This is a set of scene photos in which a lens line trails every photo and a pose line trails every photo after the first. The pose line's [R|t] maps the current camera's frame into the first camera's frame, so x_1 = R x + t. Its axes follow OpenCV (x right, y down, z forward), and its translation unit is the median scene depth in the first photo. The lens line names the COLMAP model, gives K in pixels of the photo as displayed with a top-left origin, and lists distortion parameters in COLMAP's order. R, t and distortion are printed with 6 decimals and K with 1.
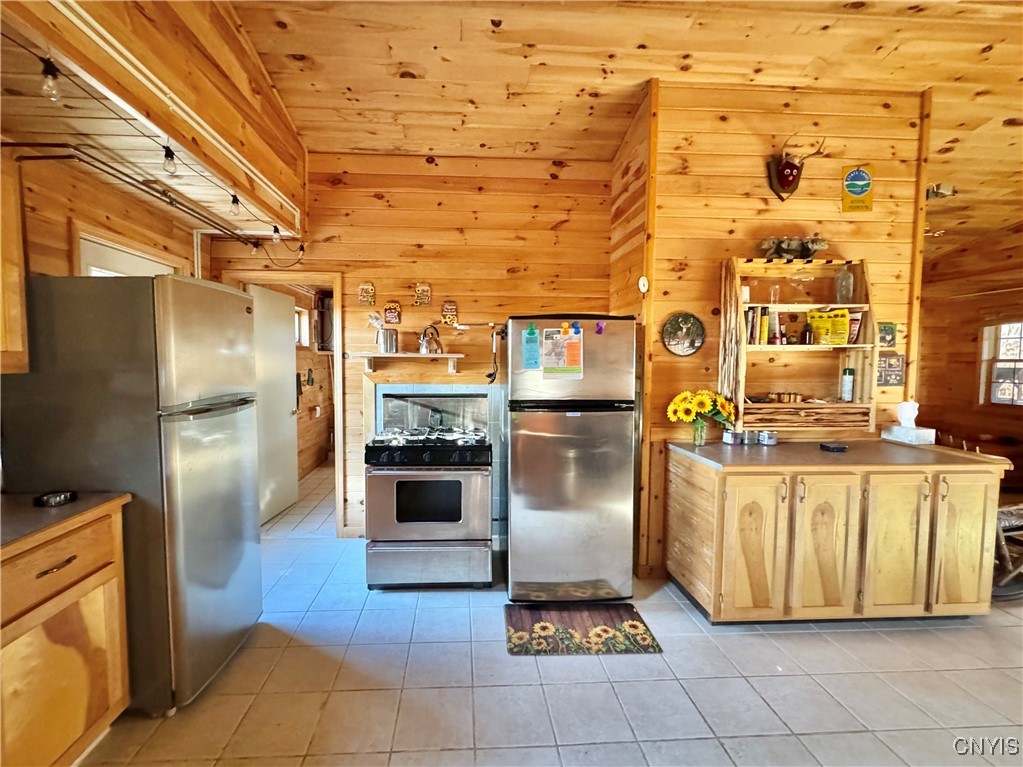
lens RADIAL K [[442.7, 0, 489.8], [0, 442.7, 381.8], [0, 0, 1]] dist [-0.005275, -0.000766]
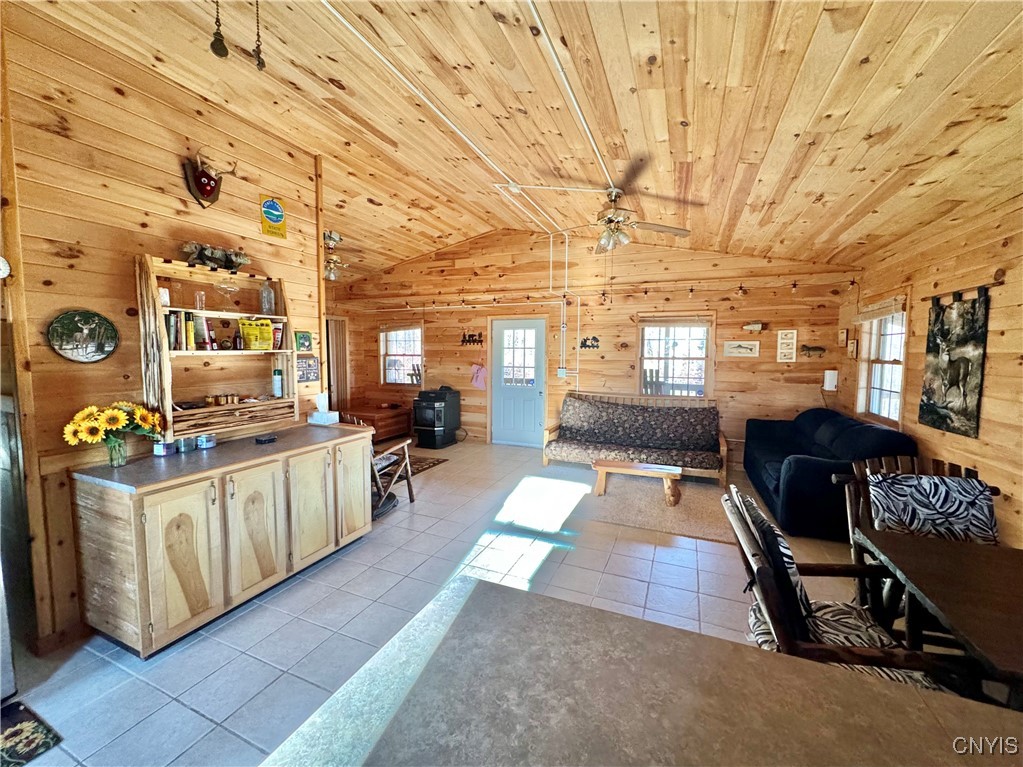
lens RADIAL K [[406.1, 0, 516.2], [0, 406.1, 383.5], [0, 0, 1]] dist [-0.006942, 0.000310]
pose [[0.431980, -0.076546, 0.898629, 0.110264], [0.046837, 0.996951, 0.062406, -0.031281], [-0.900666, 0.015131, 0.434248, -0.052617]]
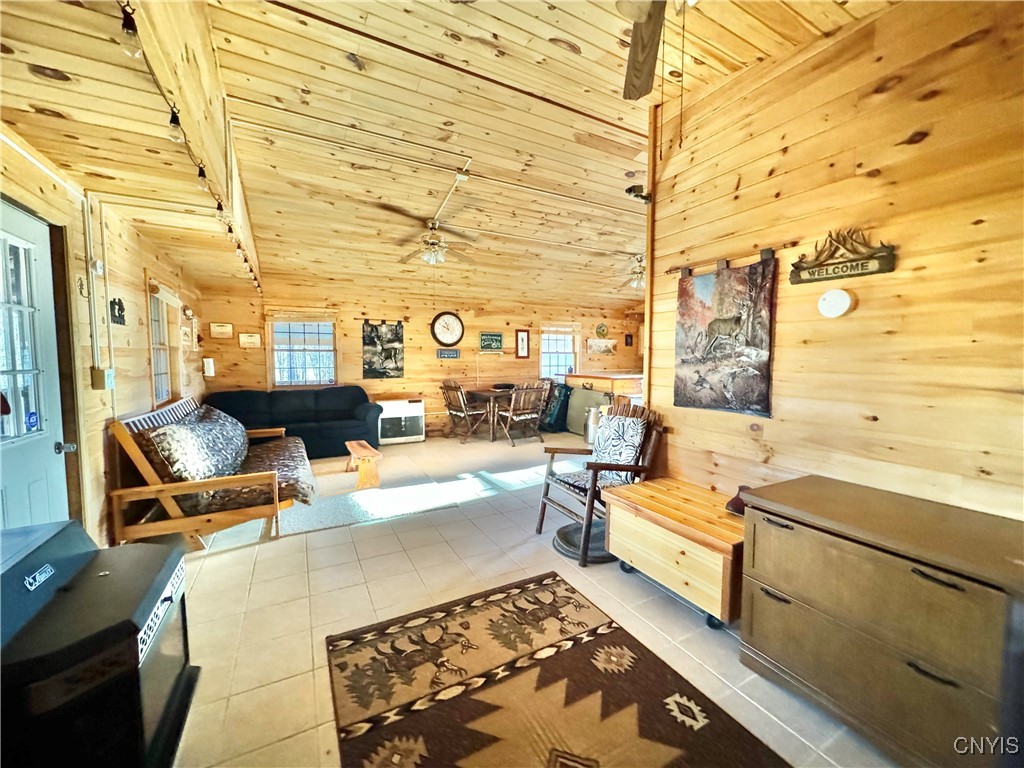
lens RADIAL K [[406.5, 0, 511.1], [0, 406.5, 385.5], [0, 0, 1]] dist [-0.006942, 0.000310]
pose [[-0.904600, 0.018043, -0.425880, 1.755133], [-0.033938, 0.992883, 0.114152, -0.057319], [0.424909, 0.117715, -0.897550, 1.835301]]
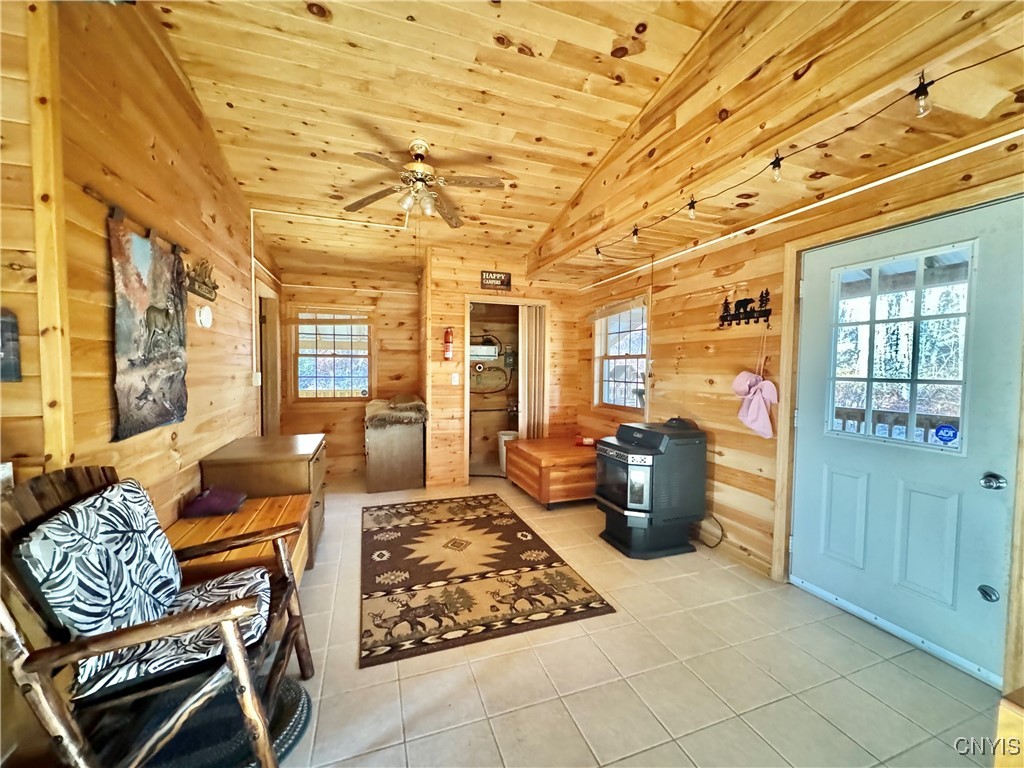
lens RADIAL K [[406.5, 0, 510.7], [0, 406.5, 383.4], [0, 0, 1]] dist [-0.006942, 0.000310]
pose [[0.958533, -0.010766, 0.284779, 1.340960], [0.014174, 0.999850, -0.009908, 0.023419], [-0.284630, 0.013534, 0.958542, 0.434927]]
